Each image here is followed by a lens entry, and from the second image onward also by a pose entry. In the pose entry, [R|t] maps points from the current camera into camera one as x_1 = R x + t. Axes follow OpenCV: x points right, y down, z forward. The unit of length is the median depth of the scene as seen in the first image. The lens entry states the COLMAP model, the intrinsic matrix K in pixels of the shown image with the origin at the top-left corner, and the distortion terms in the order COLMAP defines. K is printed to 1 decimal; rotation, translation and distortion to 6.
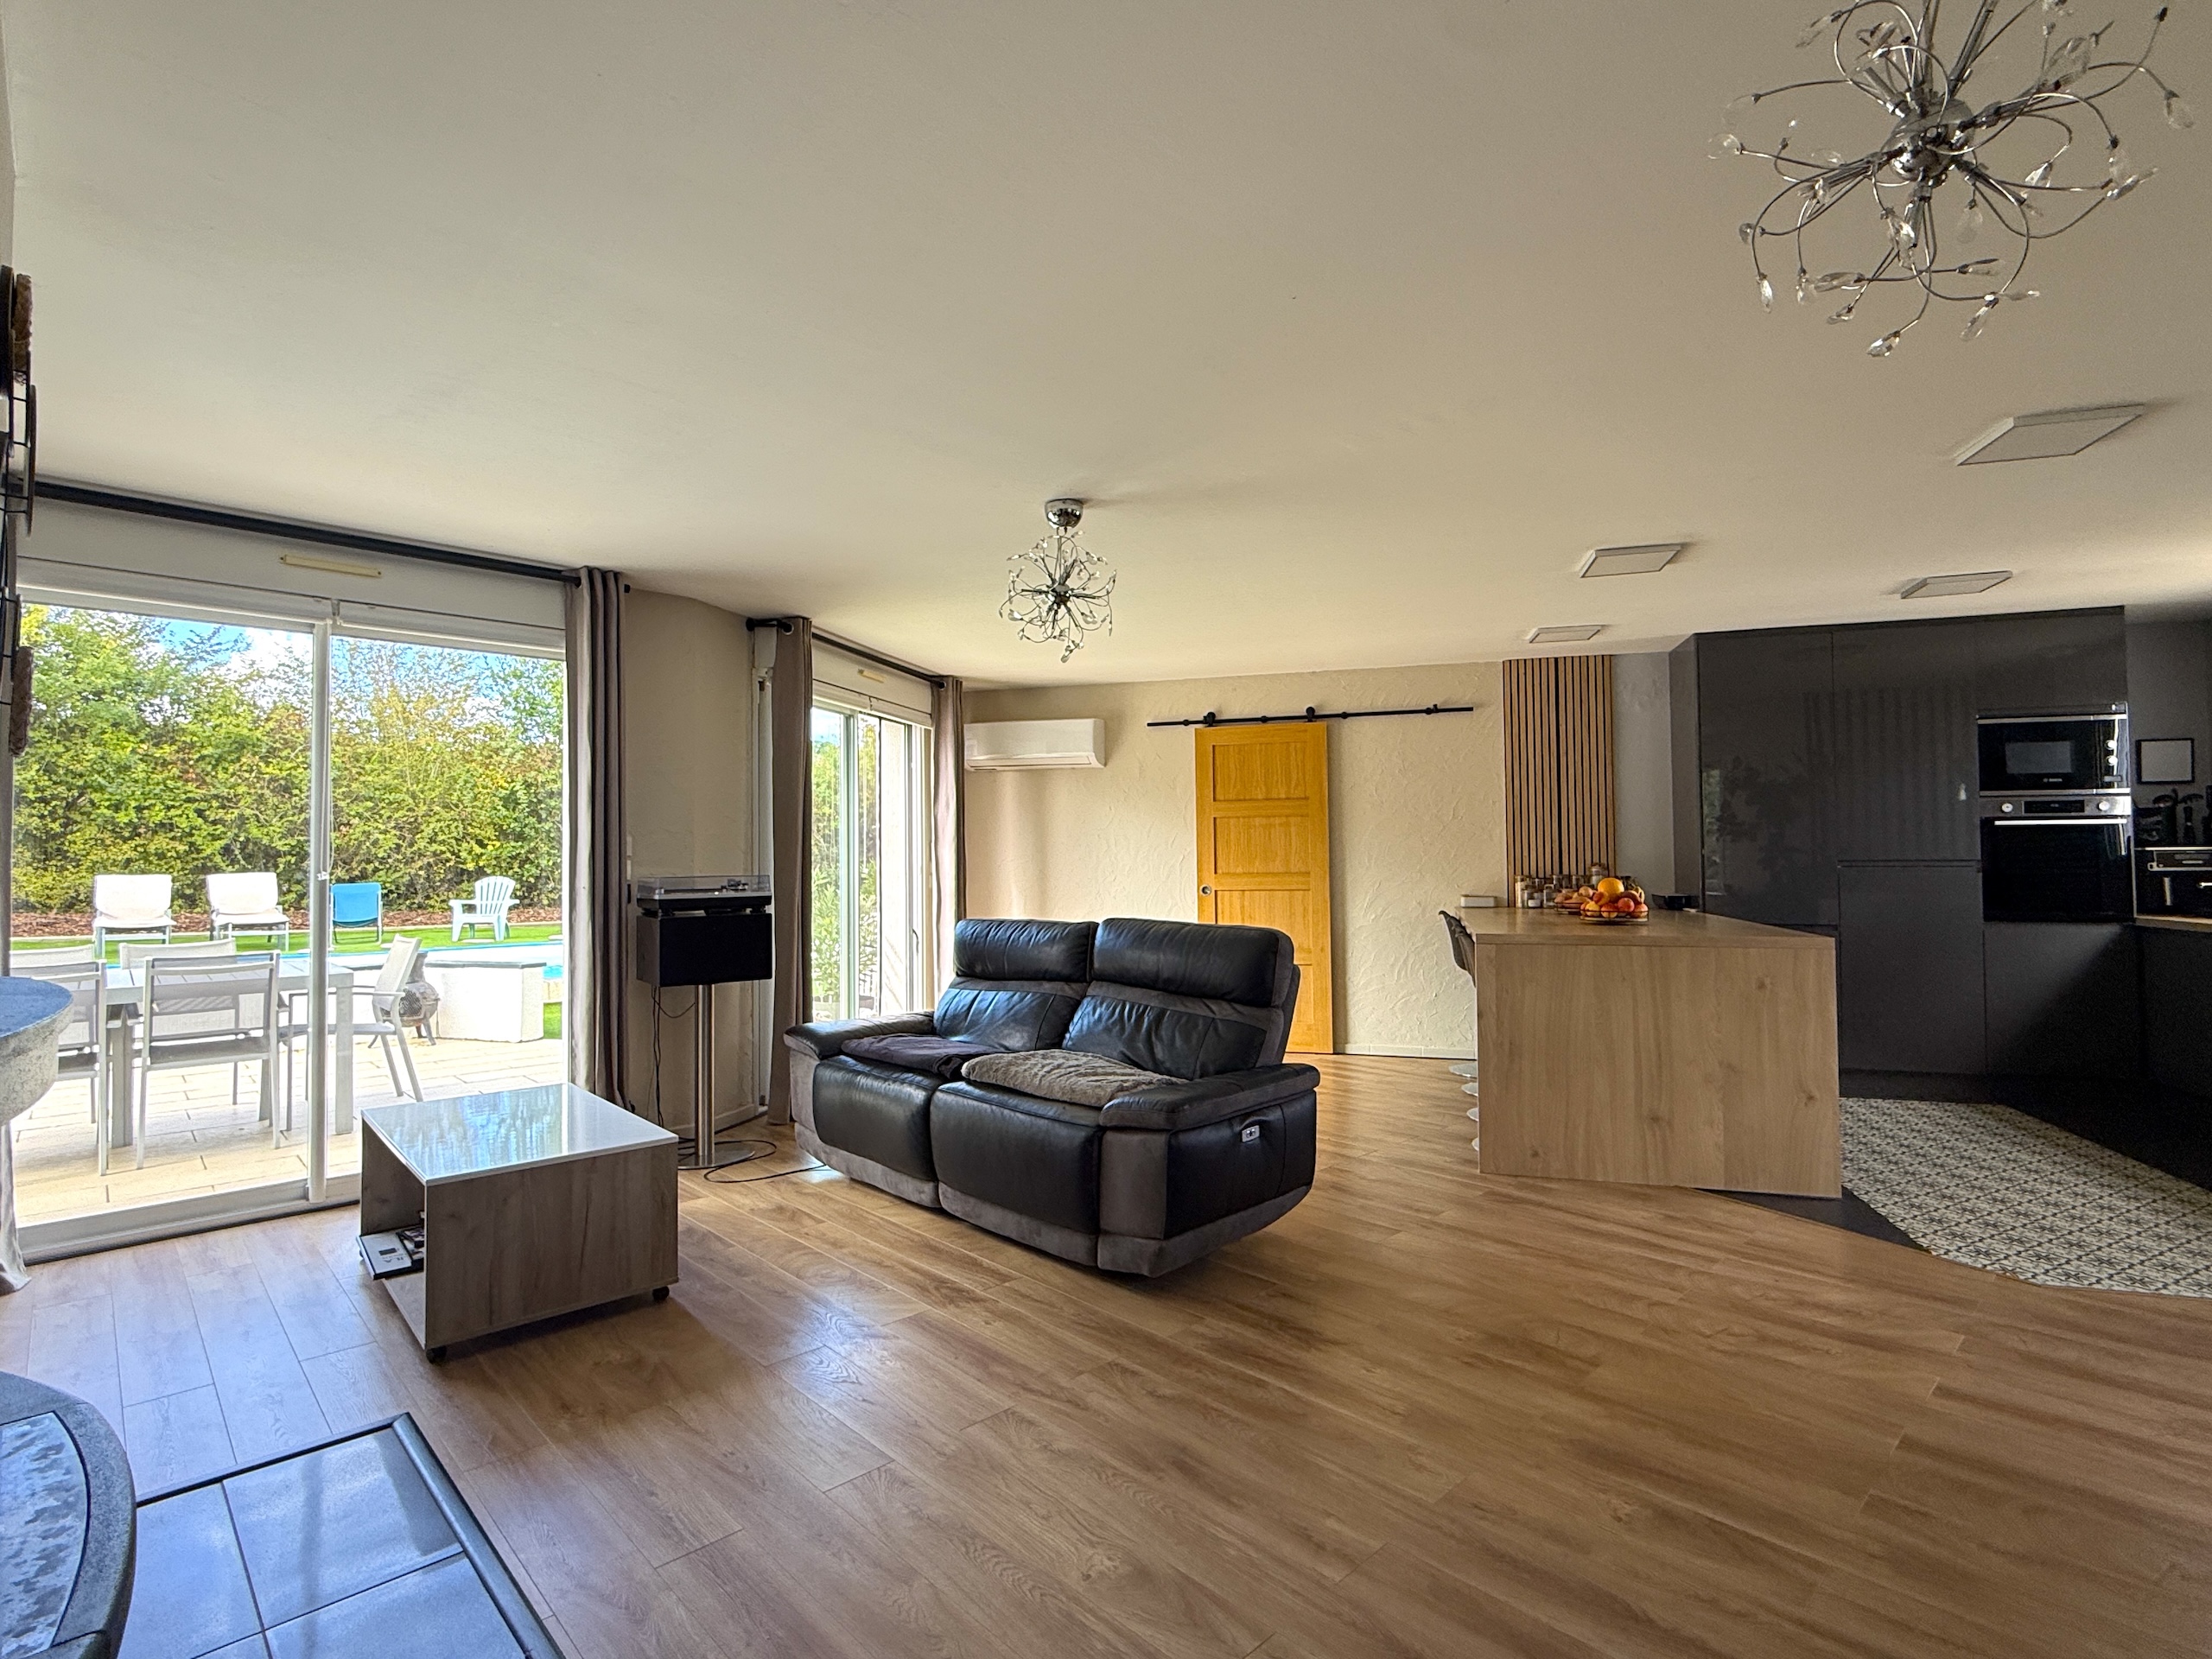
lens RADIAL K [[1081.2, 0, 1100.1], [0, 1081.2, 838.0], [0, 0, 1]] dist [0.001870, 0.001523]
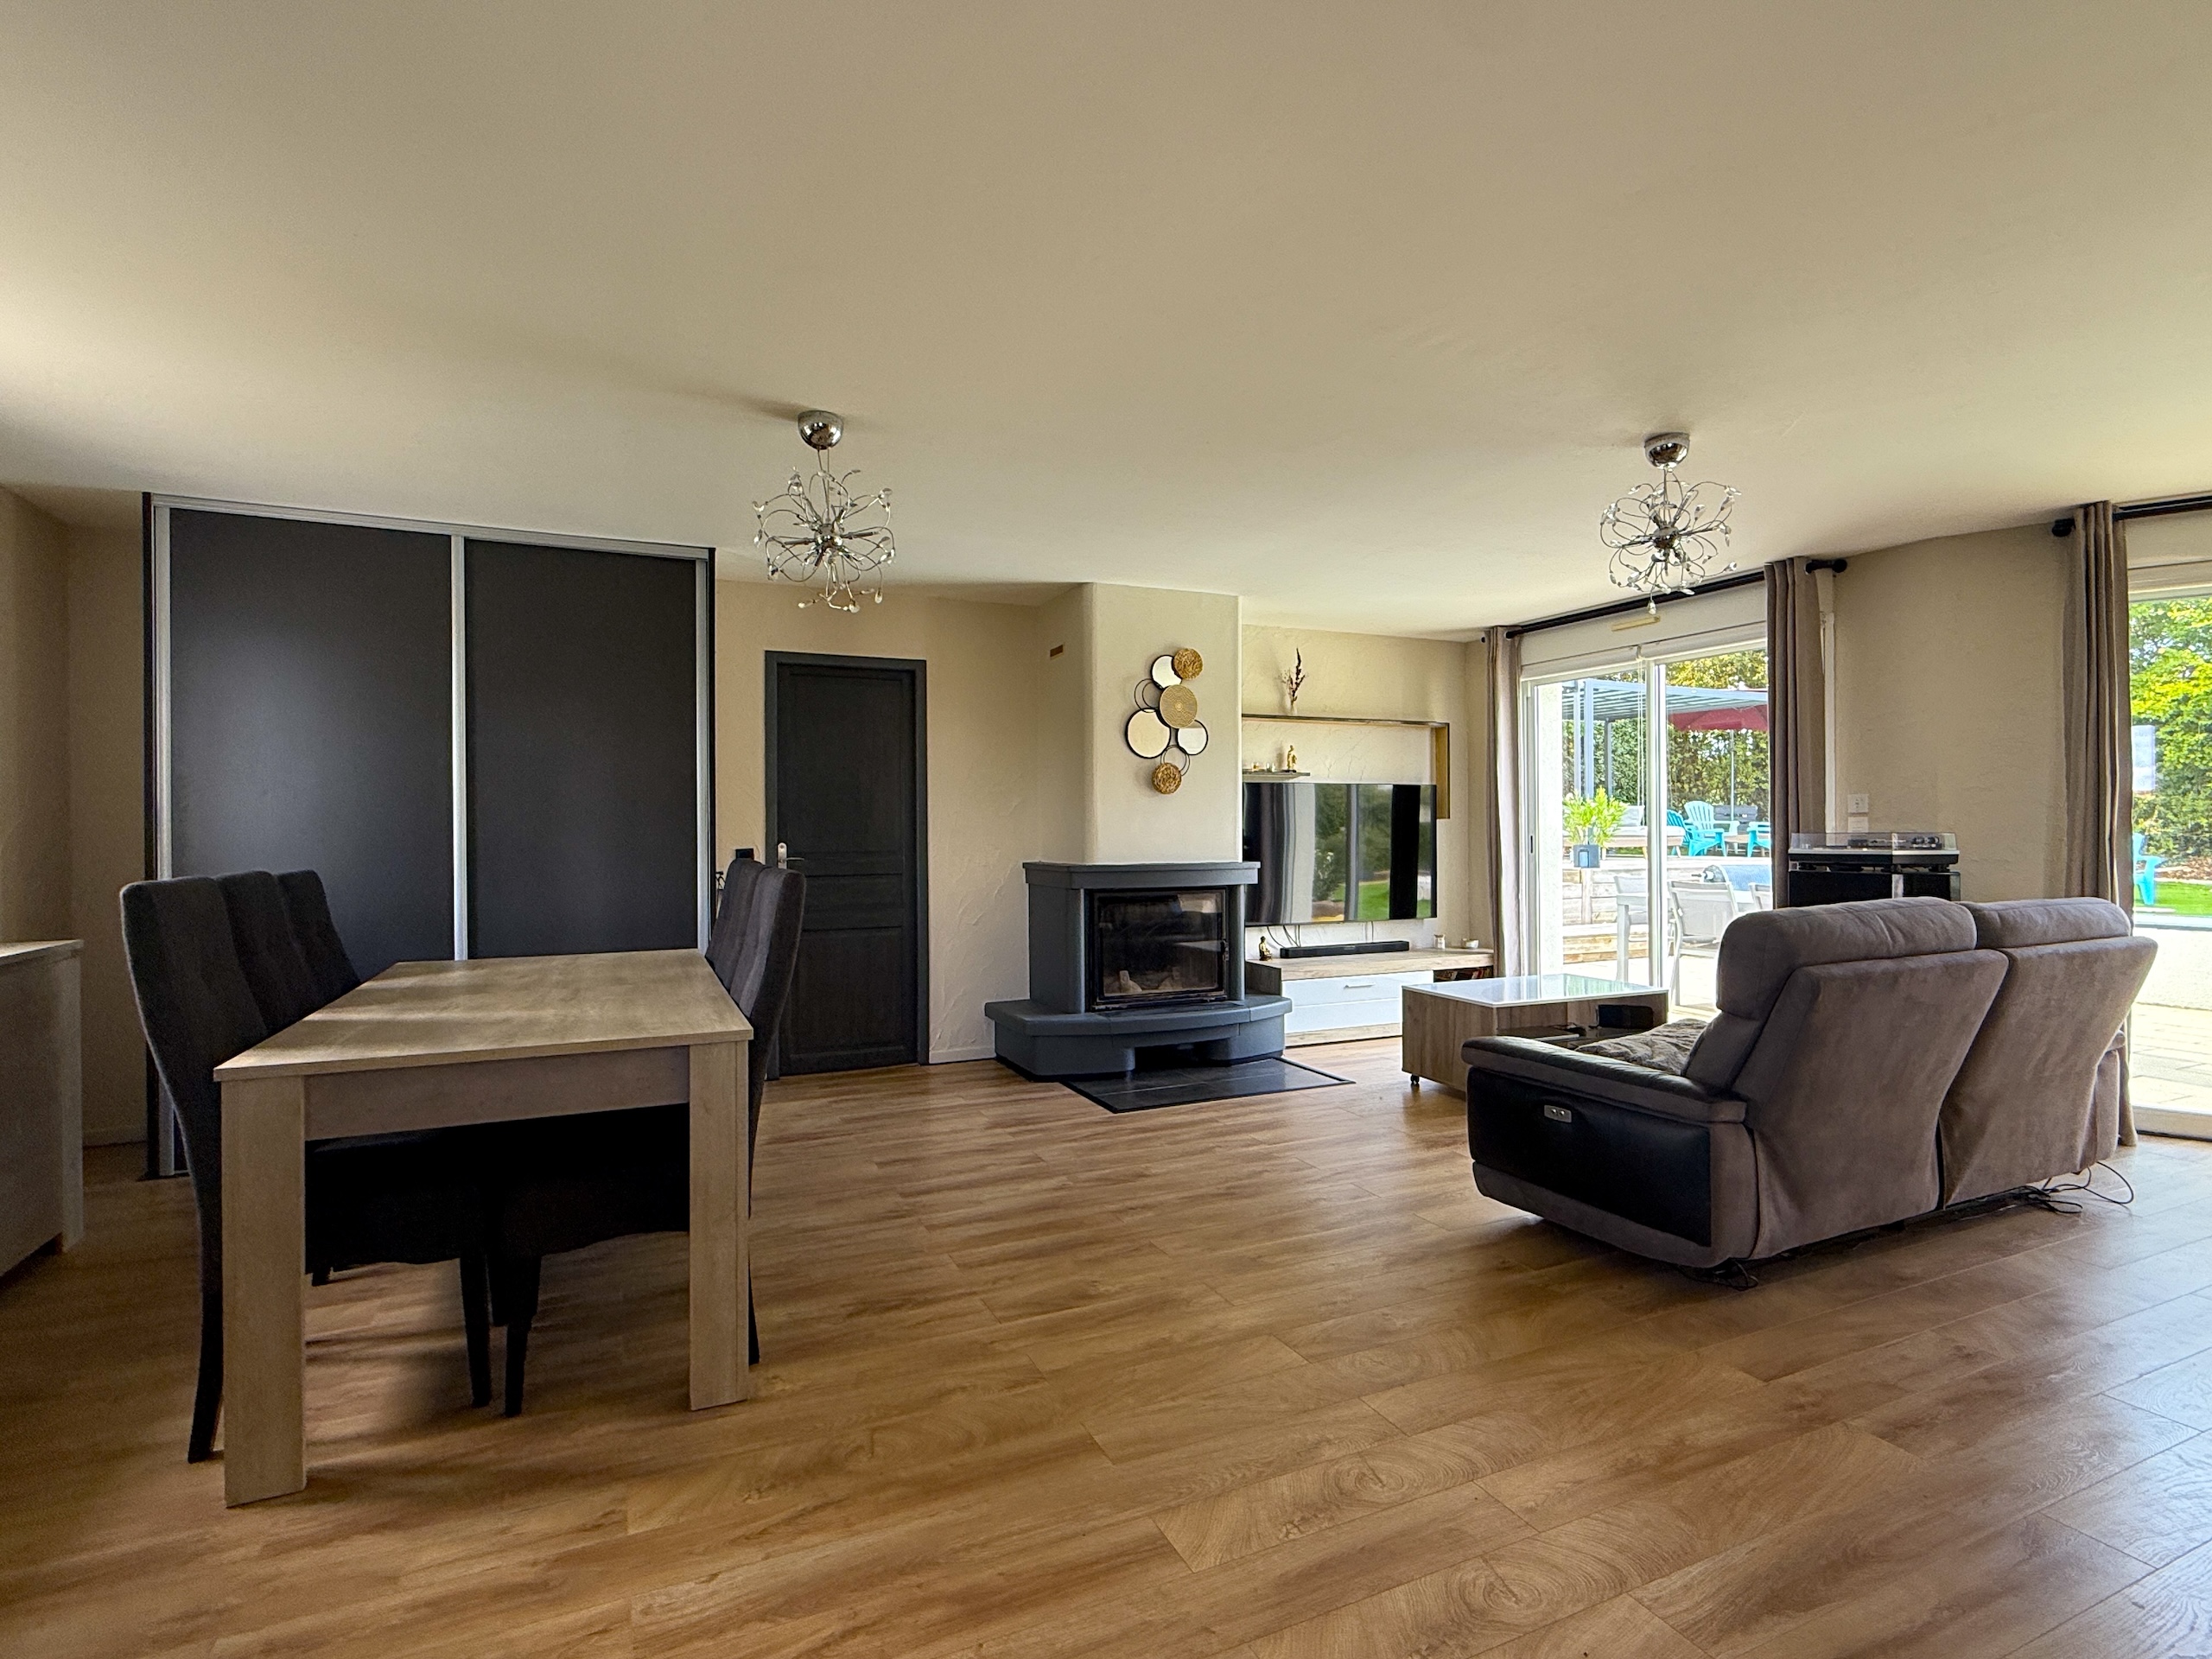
lens RADIAL K [[1081.2, 0, 1104.7], [0, 1081.2, 823.3], [0, 0, 1]] dist [0.001870, 0.001523]
pose [[-0.333504, 0.005570, -0.942732, 0.839101], [0.032012, 0.999473, -0.005420, 0.010726], [0.942205, -0.031987, -0.333506, 0.692482]]
